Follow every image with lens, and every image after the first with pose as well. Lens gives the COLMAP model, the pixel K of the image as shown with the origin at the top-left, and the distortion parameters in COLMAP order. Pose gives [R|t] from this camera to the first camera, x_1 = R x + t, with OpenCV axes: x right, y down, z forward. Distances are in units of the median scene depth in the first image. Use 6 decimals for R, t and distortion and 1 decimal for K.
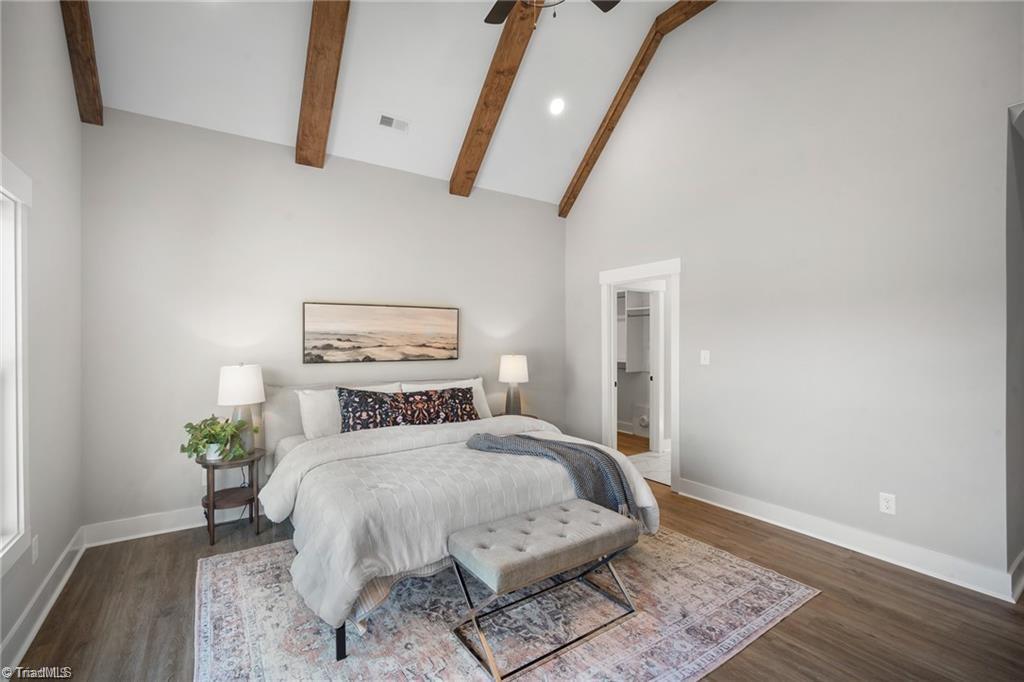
lens RADIAL K [[446.7, 0, 497.8], [0, 446.7, 342.4], [0, 0, 1]] dist [-0.020642, -0.000745]
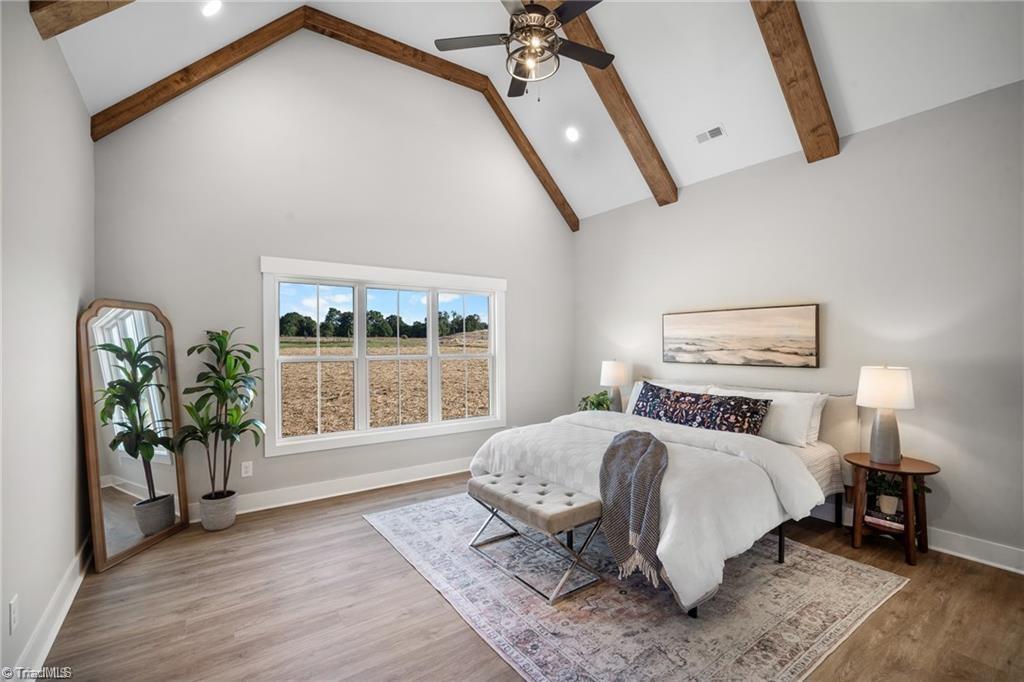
lens RADIAL K [[446.7, 0, 497.2], [0, 446.7, 342.1], [0, 0, 1]] dist [-0.020642, -0.000745]
pose [[0.024267, -0.010115, -0.999654, 0.795716], [-0.012787, 0.999864, -0.010427, 0.008490], [0.999624, 0.013036, 0.024134, 0.496177]]
